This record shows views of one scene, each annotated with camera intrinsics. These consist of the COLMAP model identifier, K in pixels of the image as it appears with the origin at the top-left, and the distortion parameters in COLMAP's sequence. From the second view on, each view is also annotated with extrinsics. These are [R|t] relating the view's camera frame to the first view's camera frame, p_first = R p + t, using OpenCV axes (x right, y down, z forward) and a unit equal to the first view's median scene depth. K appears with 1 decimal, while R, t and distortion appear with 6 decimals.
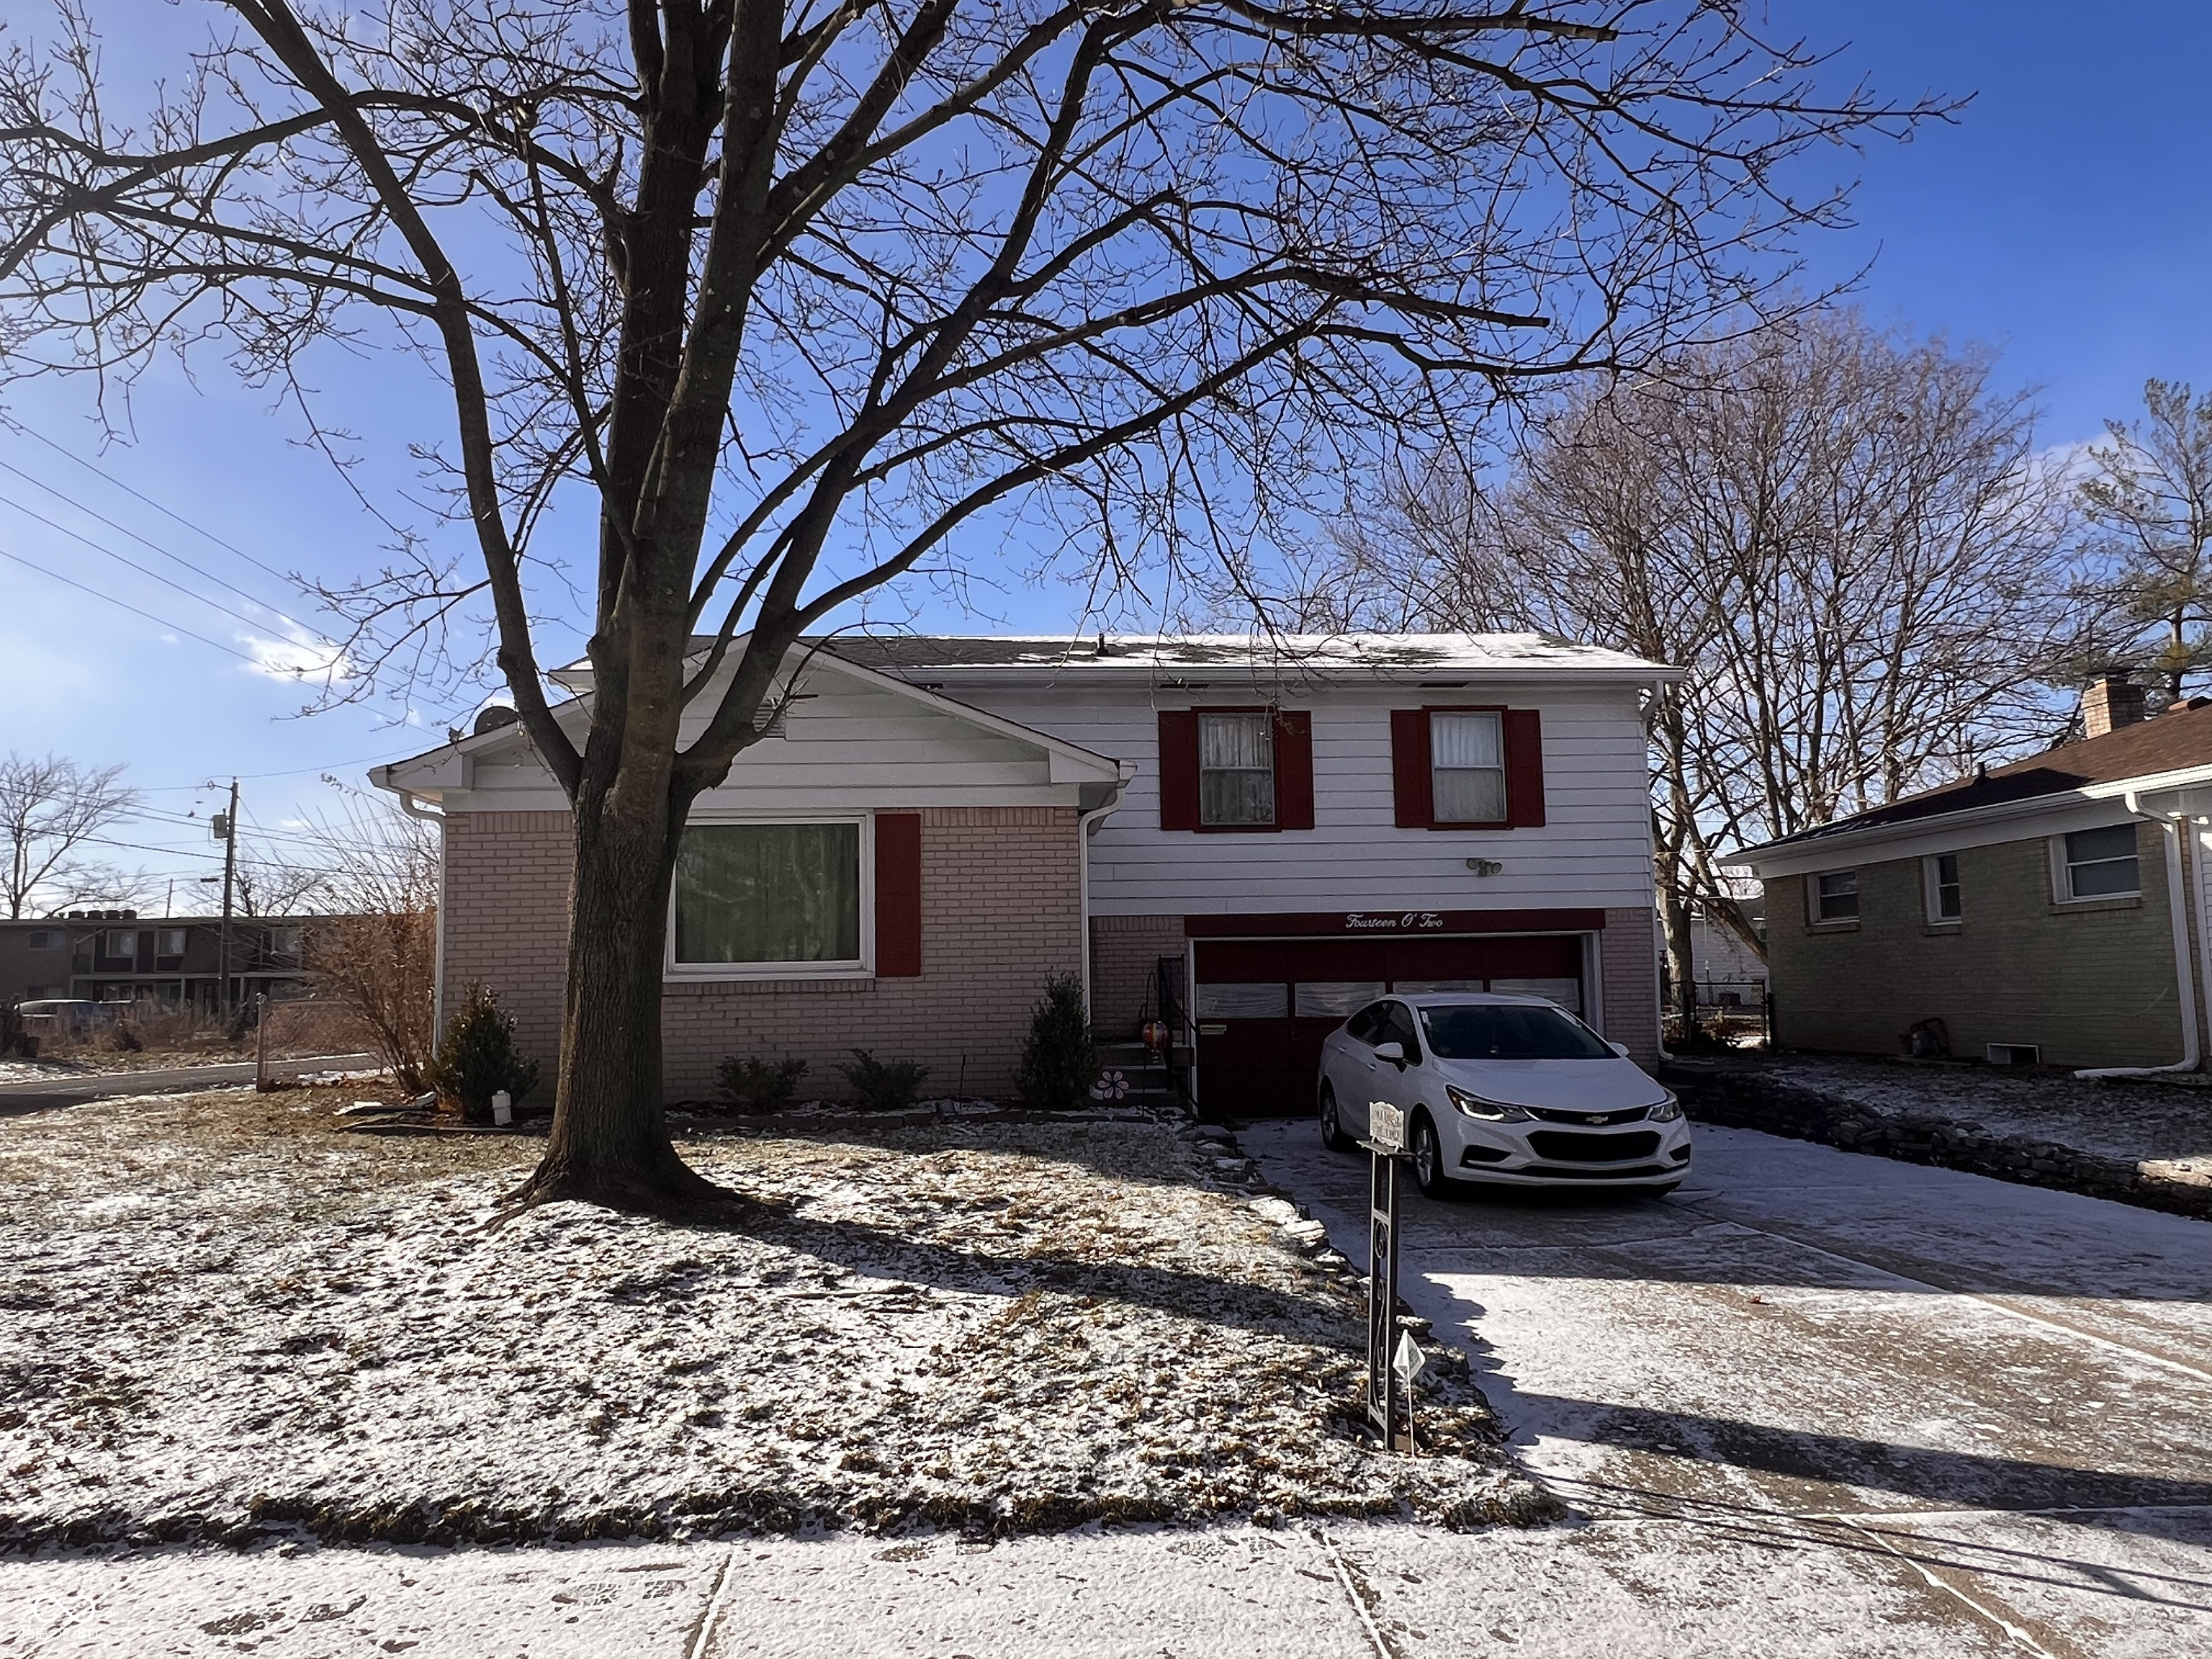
lens RADIAL K [[1410.8, 0, 1100.9], [0, 1410.8, 839.3], [0, 0, 1]] dist [0.000086, -0.001745]
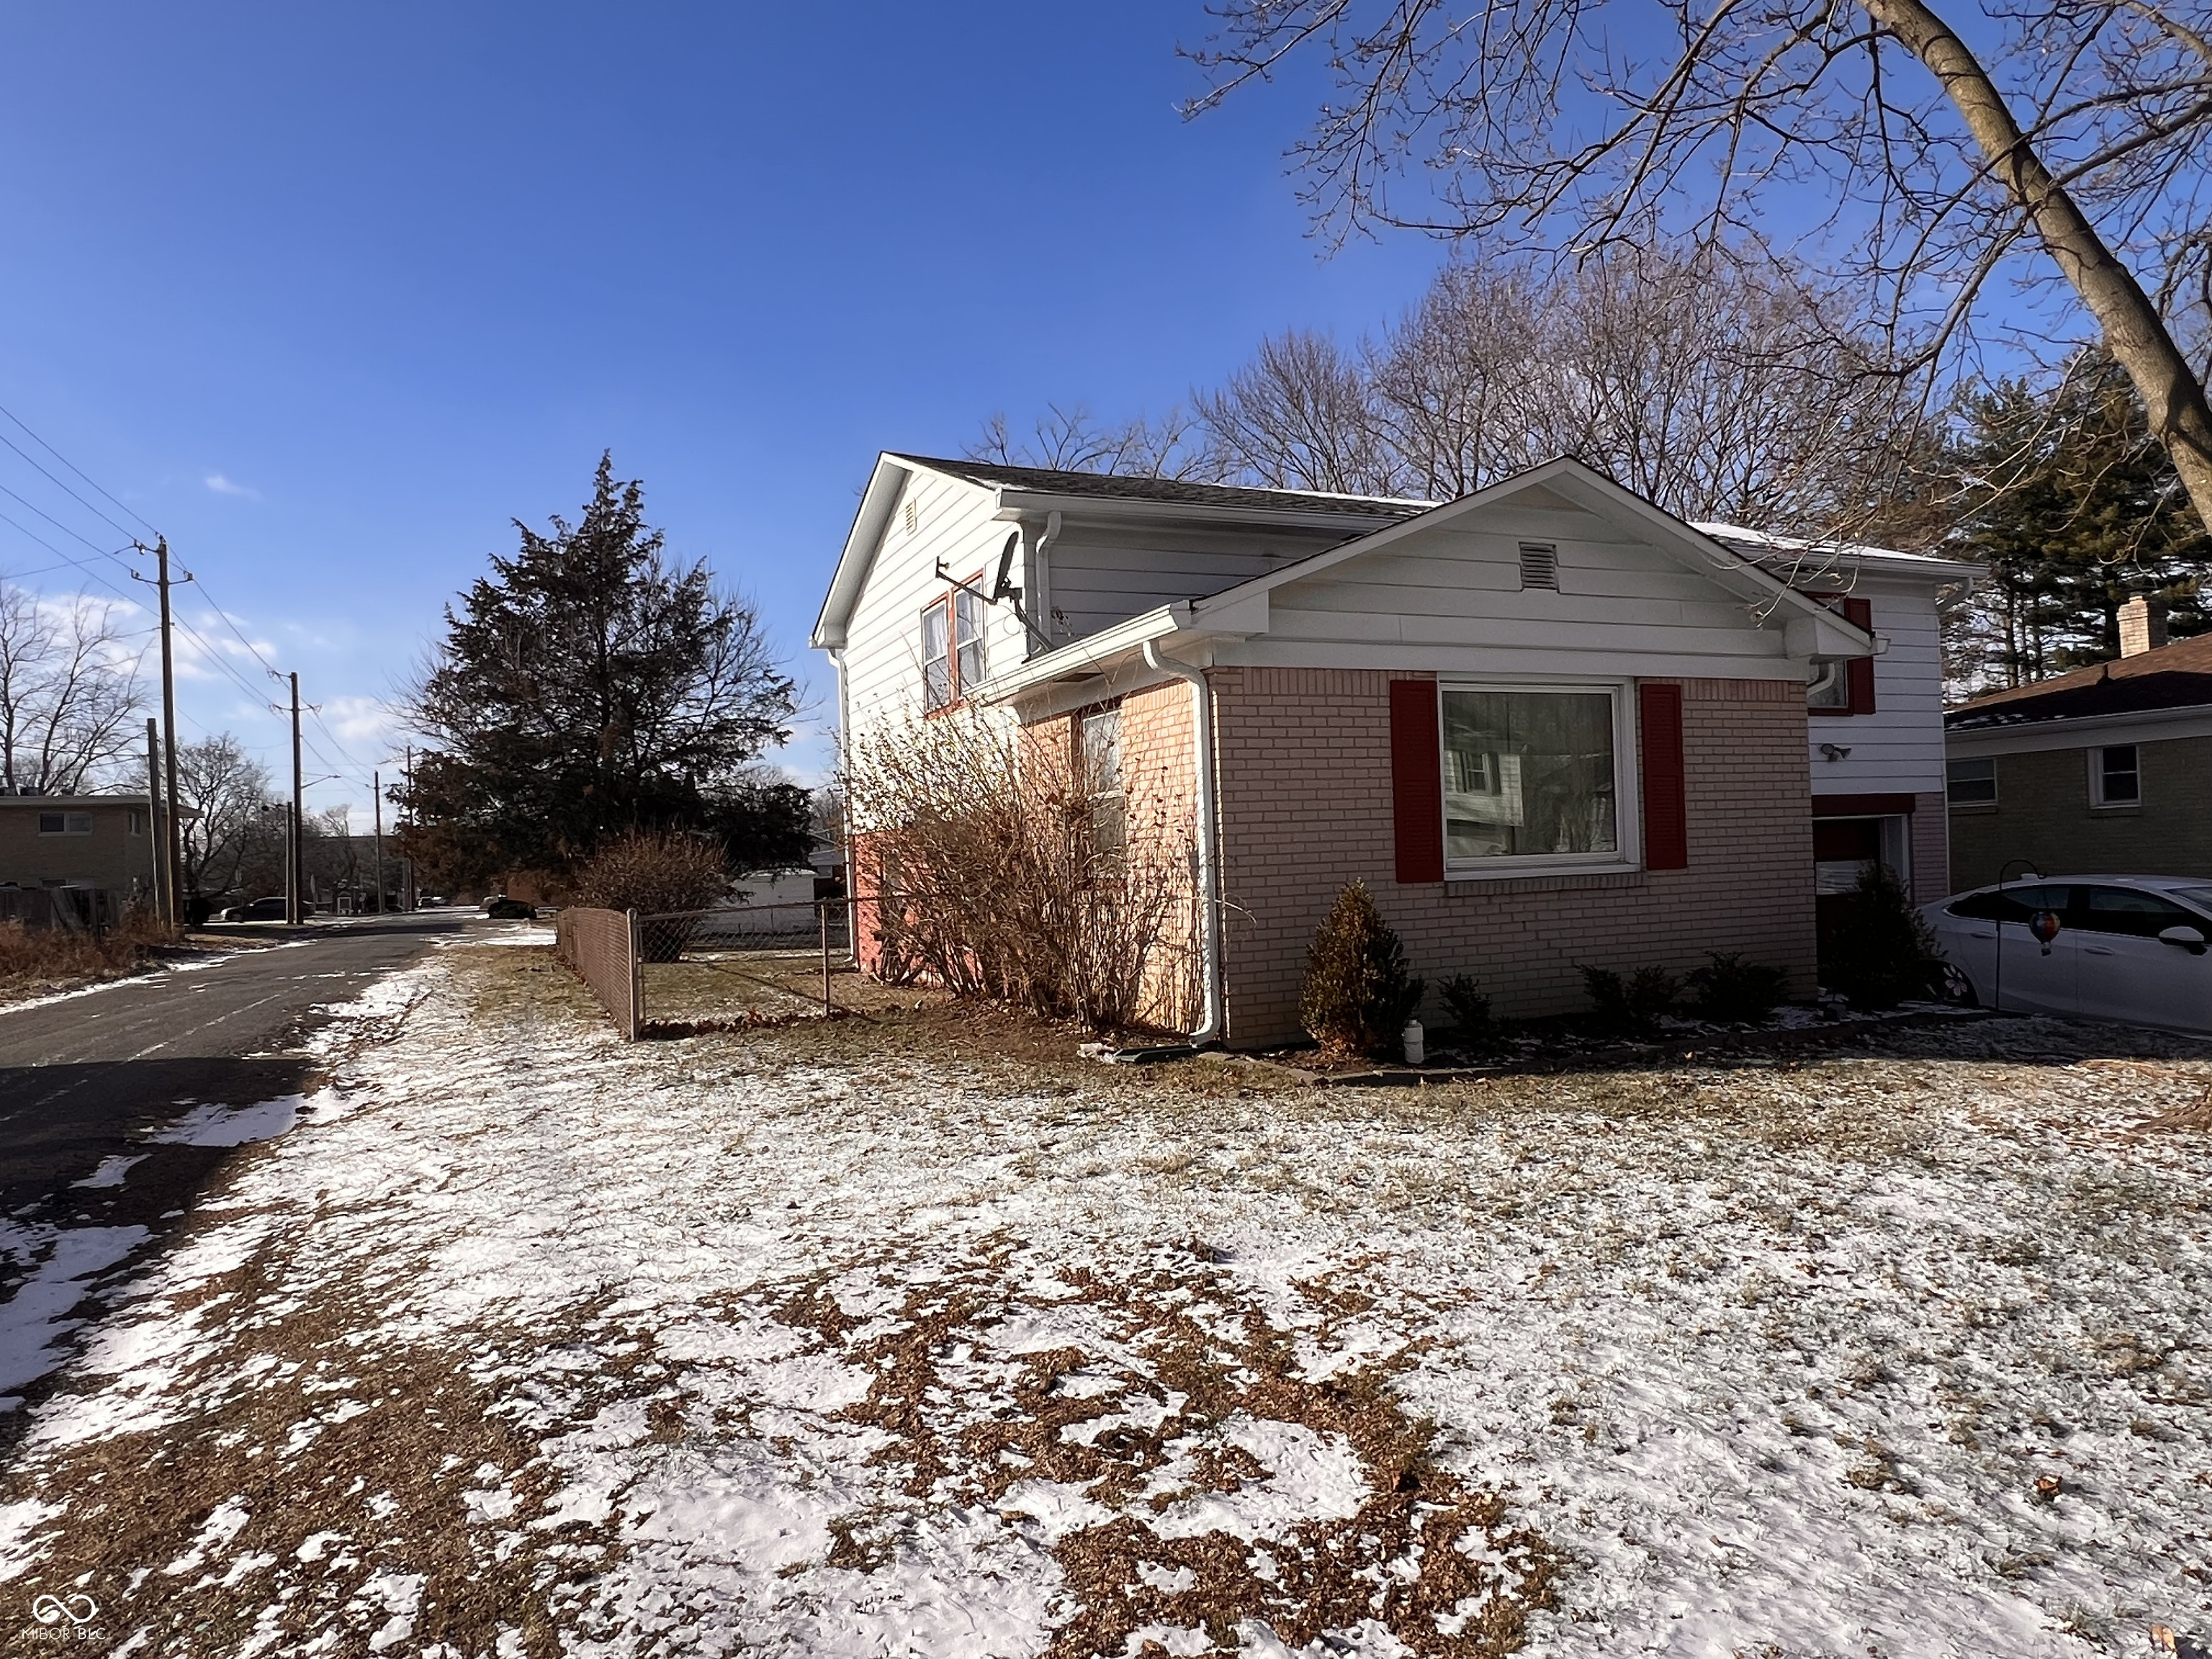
lens RADIAL K [[1410.8, 0, 1100.9], [0, 1410.8, 839.3], [0, 0, 1]] dist [0.000086, -0.001745]
pose [[0.945095, -0.009677, 0.326653, -0.767795], [-0.016722, 0.996820, 0.077909, 0.015941], [-0.326369, -0.079094, 0.941928, 0.286090]]
